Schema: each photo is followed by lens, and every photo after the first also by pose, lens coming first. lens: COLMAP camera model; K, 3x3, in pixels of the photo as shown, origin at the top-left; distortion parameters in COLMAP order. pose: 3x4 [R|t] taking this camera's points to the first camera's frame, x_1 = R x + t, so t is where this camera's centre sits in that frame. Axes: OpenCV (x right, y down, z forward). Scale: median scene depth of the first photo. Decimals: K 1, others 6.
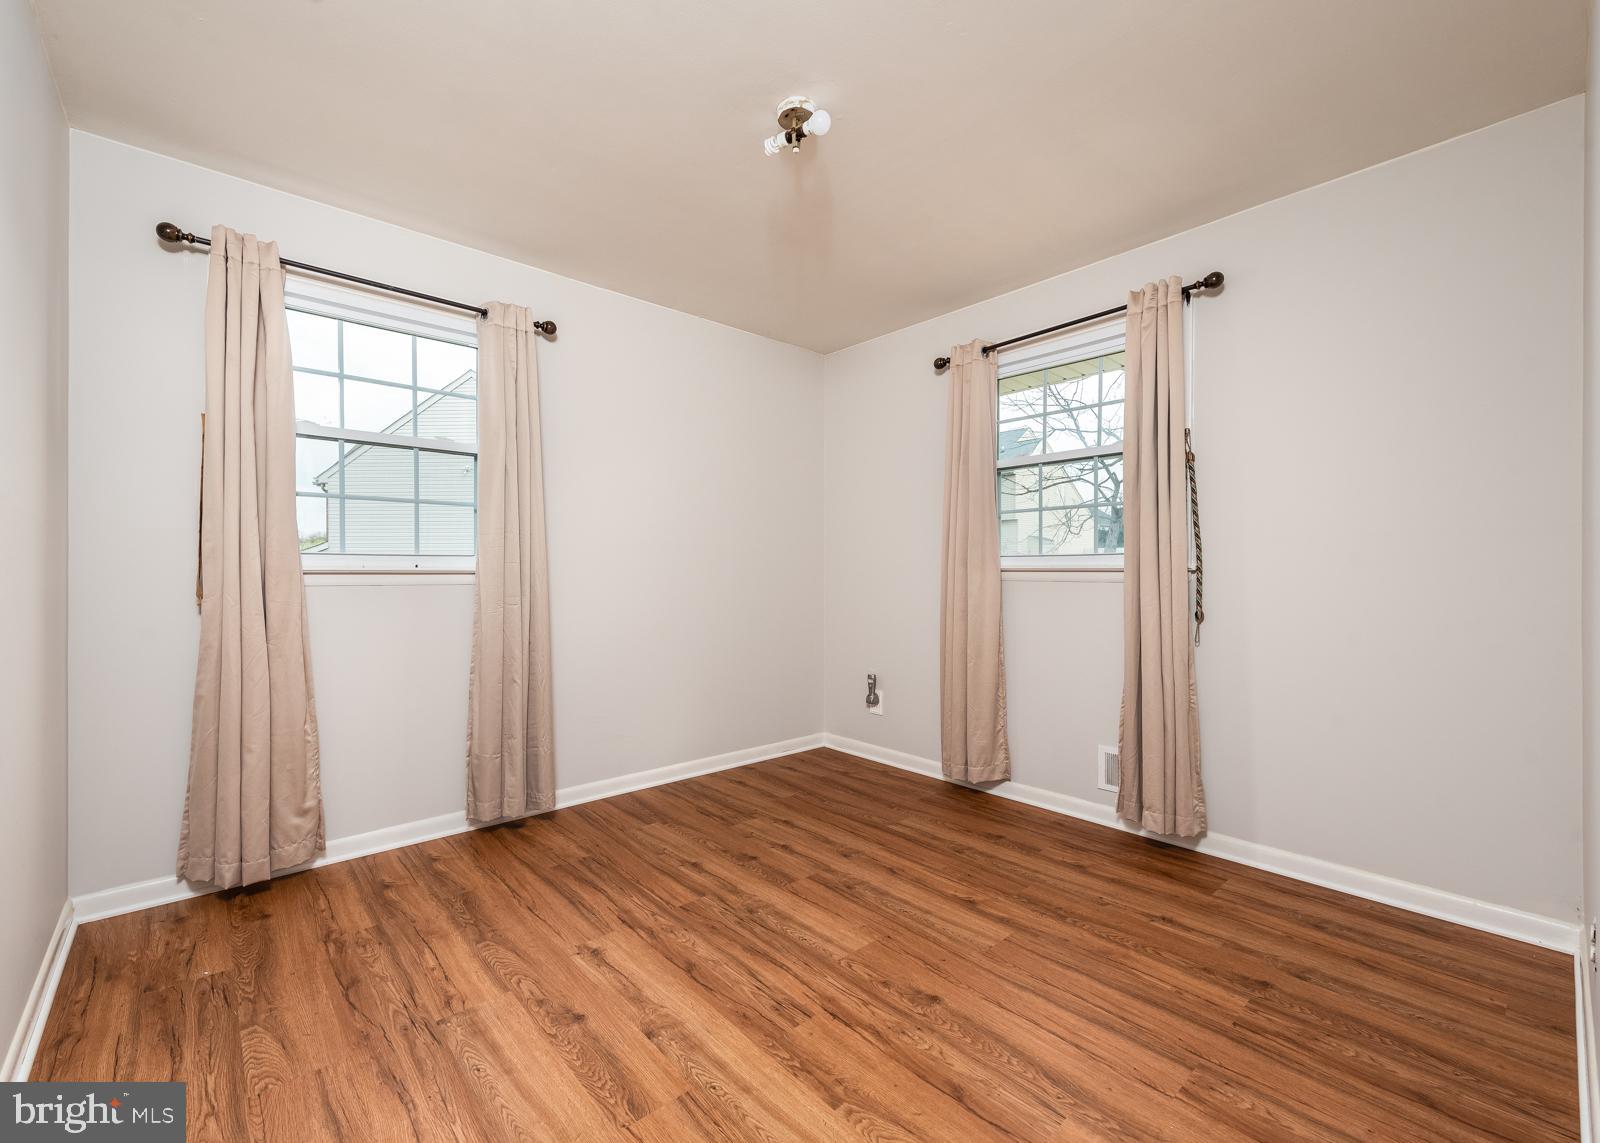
lens RADIAL K [[679.0, 0, 800.0], [0, 679.0, 571.5], [0, 0, 1]] dist [-0.000016, -0.000047]
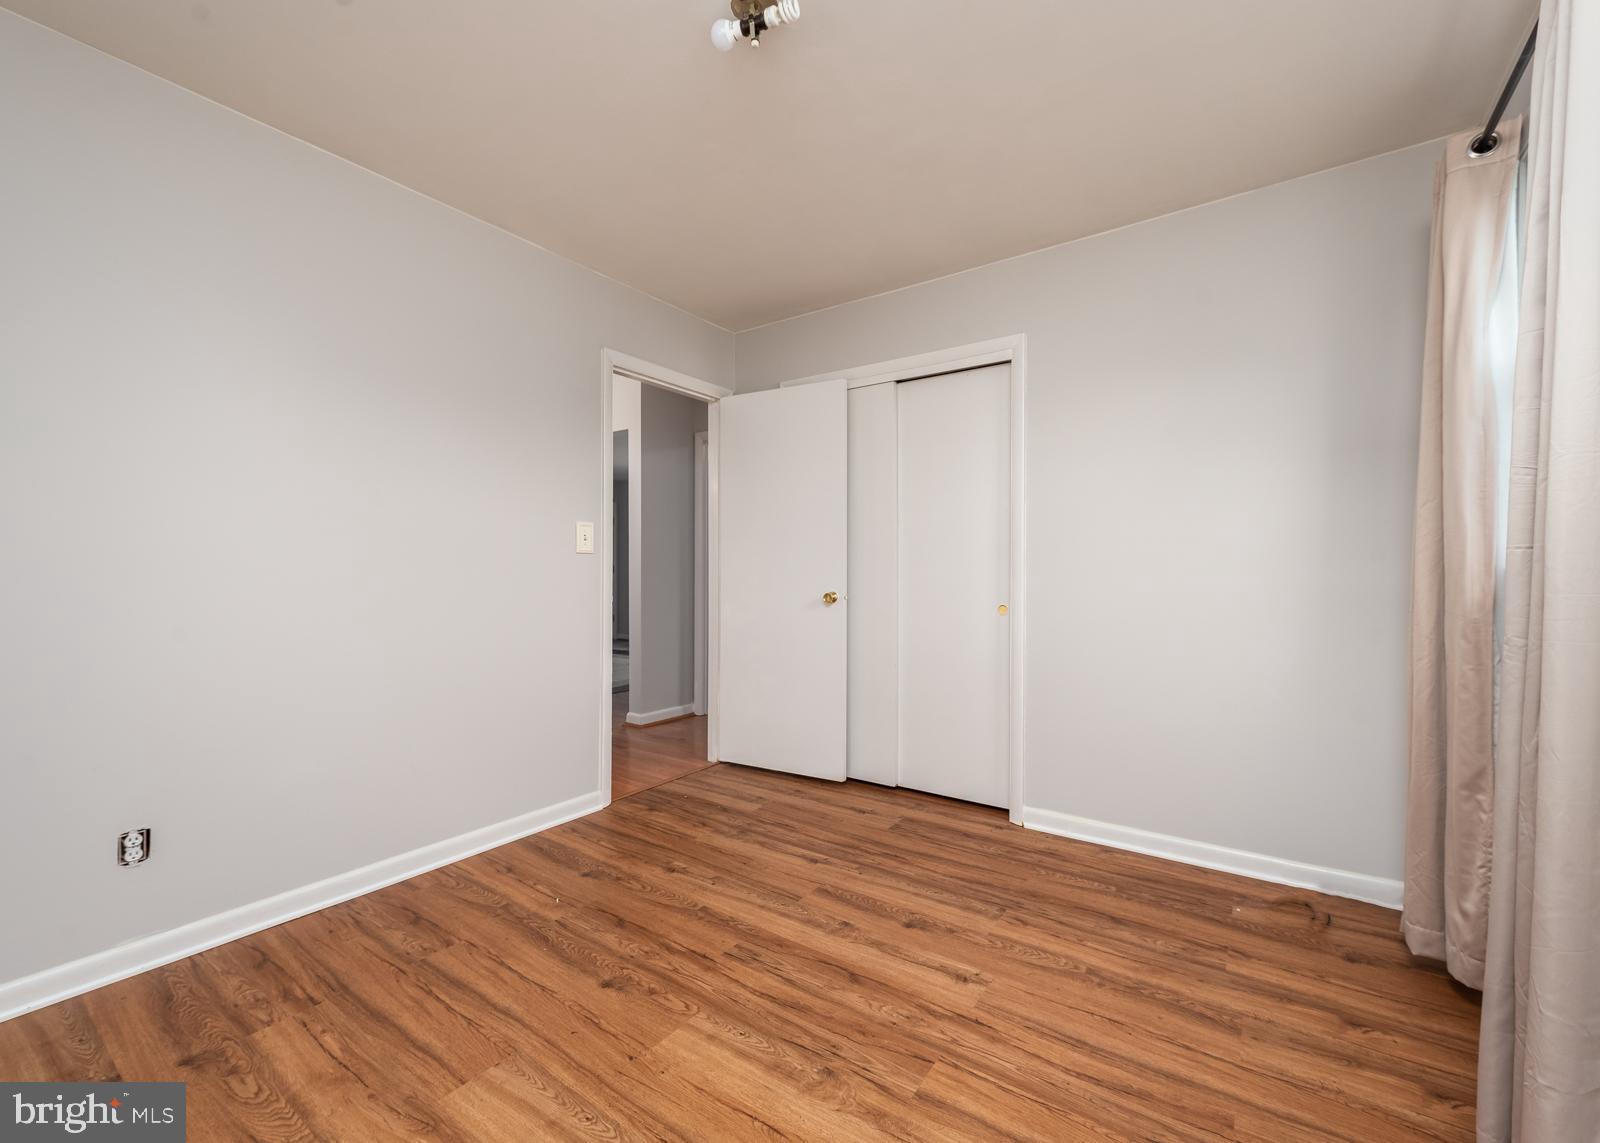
lens RADIAL K [[679.0, 0, 800.0], [0, 679.0, 571.5], [0, 0, 1]] dist [-0.000016, -0.000047]
pose [[-0.981554, -0.000206, -0.191187, 0.103269], [0.000128, 0.999998, -0.001736, 0.002321], [0.191187, -0.001728, -0.981552, 1.999678]]
